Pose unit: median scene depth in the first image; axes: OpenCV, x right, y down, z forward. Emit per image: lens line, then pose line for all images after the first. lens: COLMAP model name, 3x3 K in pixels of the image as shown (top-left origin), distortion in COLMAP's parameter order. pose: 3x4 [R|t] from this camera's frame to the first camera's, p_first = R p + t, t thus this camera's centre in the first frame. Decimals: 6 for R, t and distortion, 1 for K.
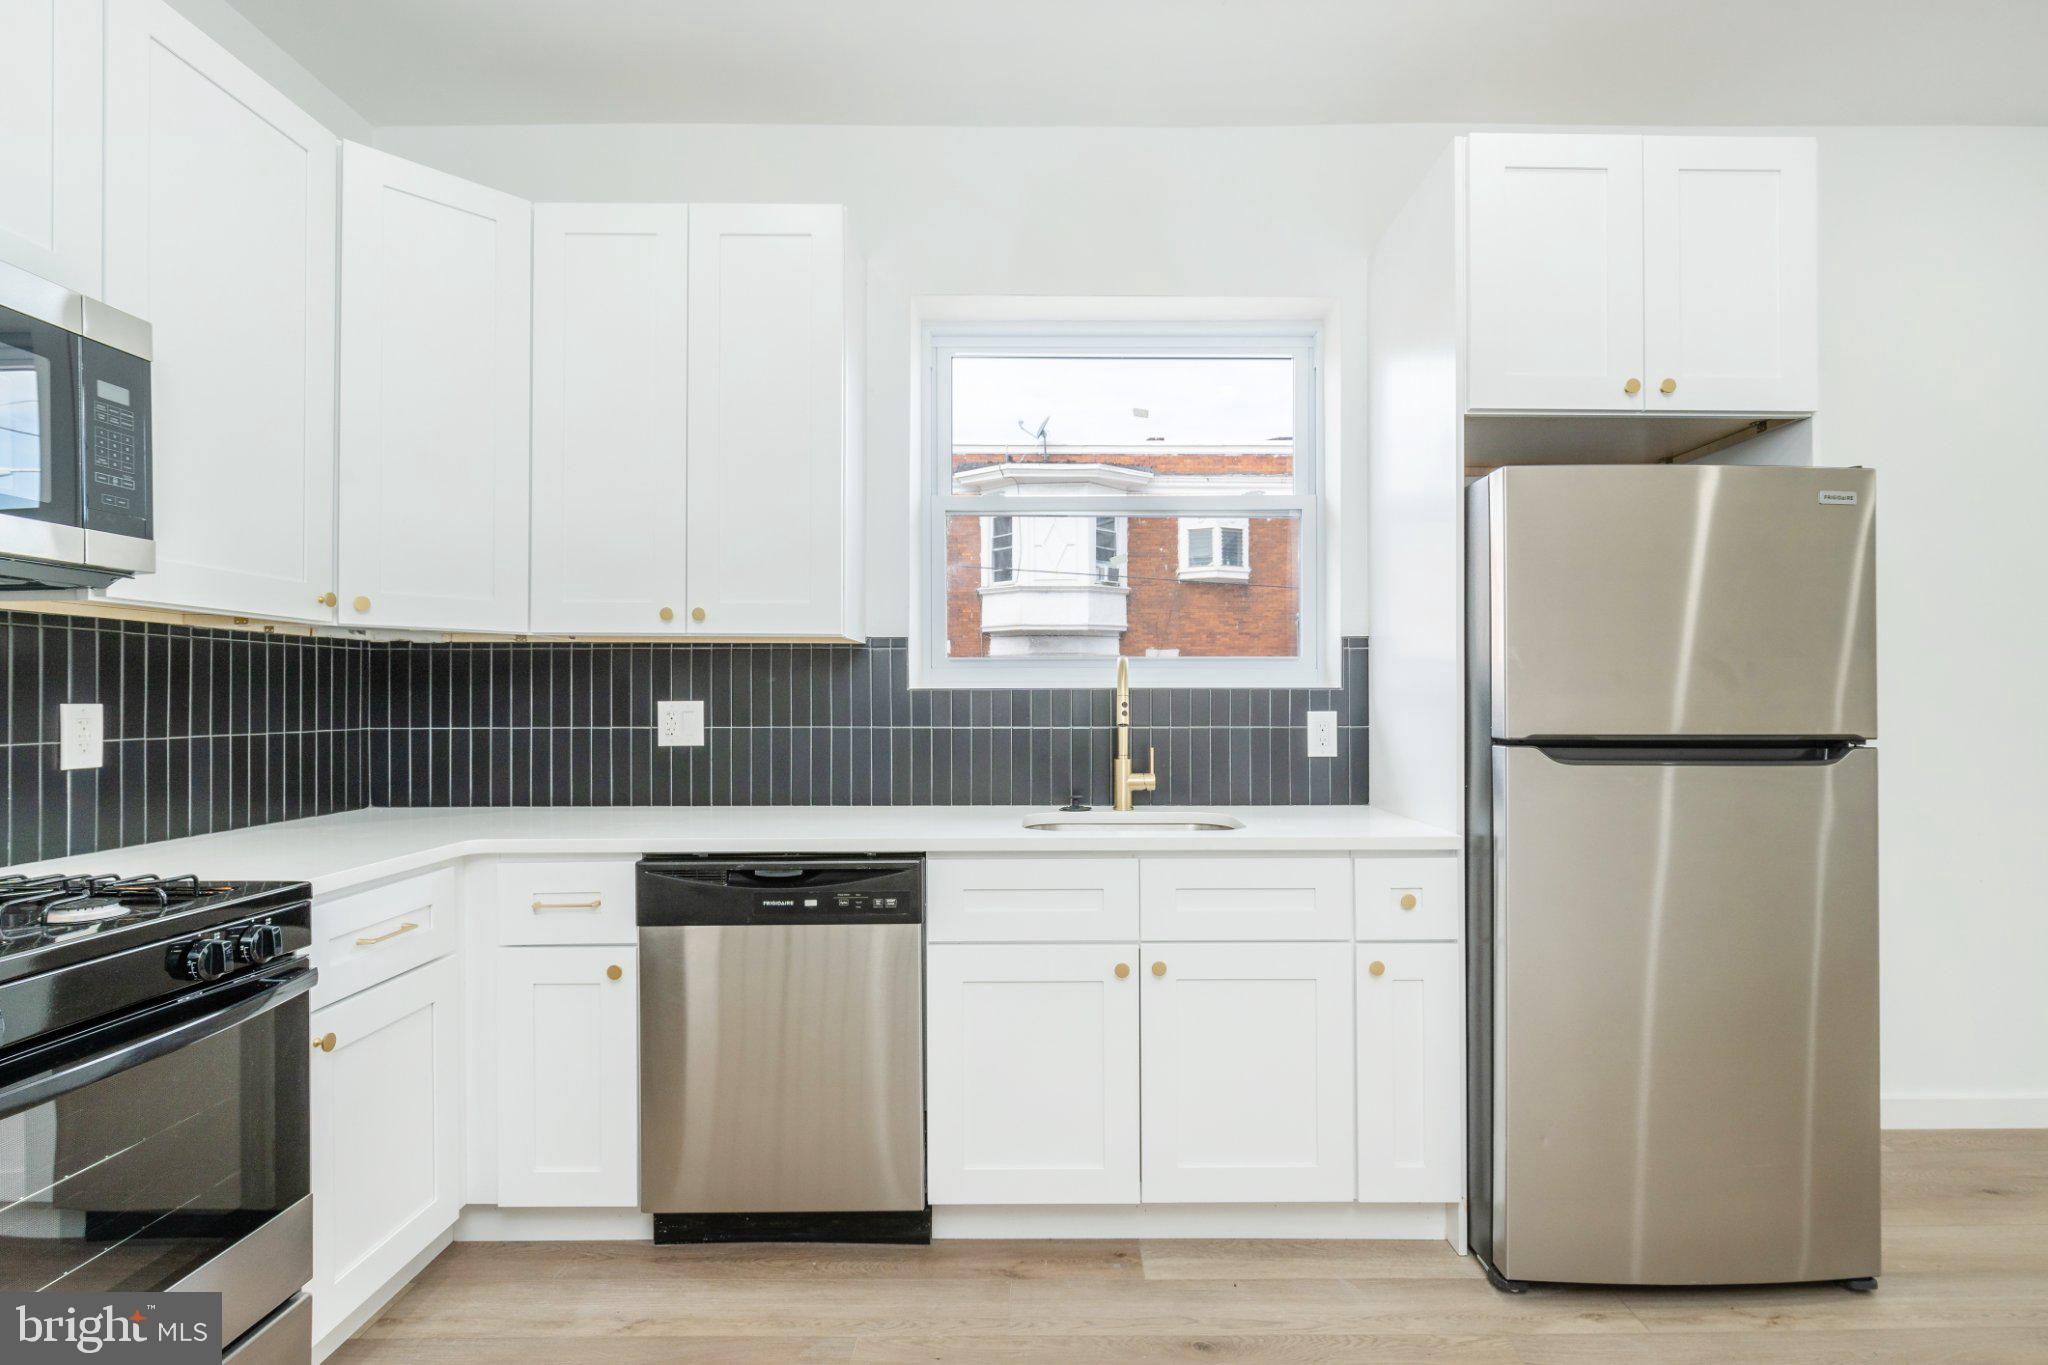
lens RADIAL K [[997.9, 0, 1026.8], [0, 997.9, 678.6], [0, 0, 1]] dist [-0.007349, -0.000815]
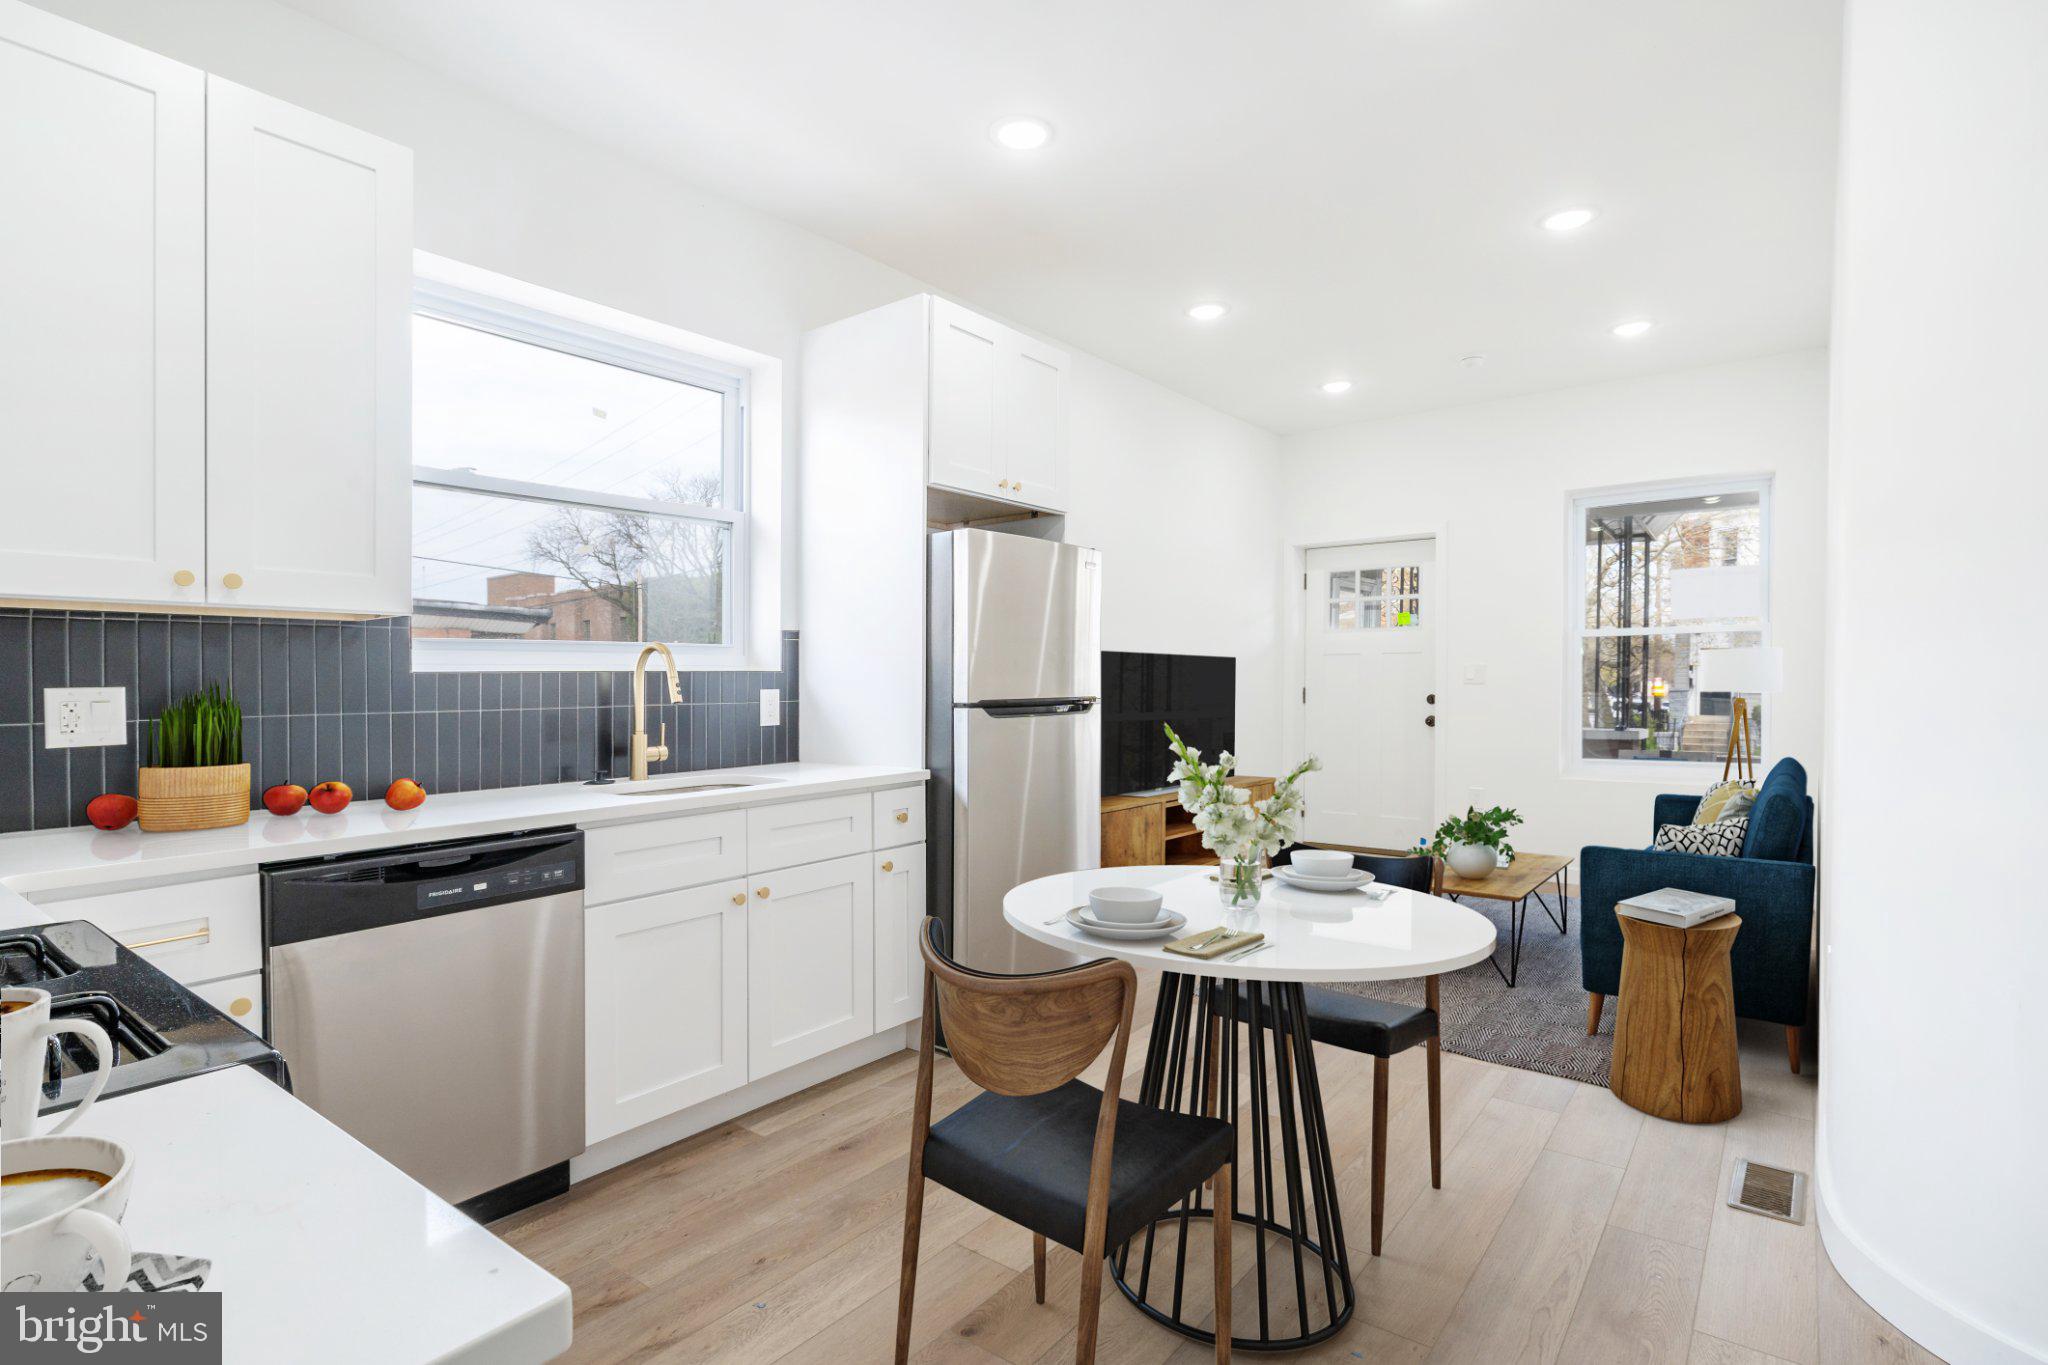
lens RADIAL K [[997.9, 0, 1020.7], [0, 997.9, 687.7], [0, 0, 1]] dist [-0.007349, -0.000815]
pose [[0.620595, -0.012372, 0.784033, -0.631987], [-0.008465, 0.999712, 0.022476, -0.000137], [-0.784085, -0.020585, 0.620312, -0.031800]]
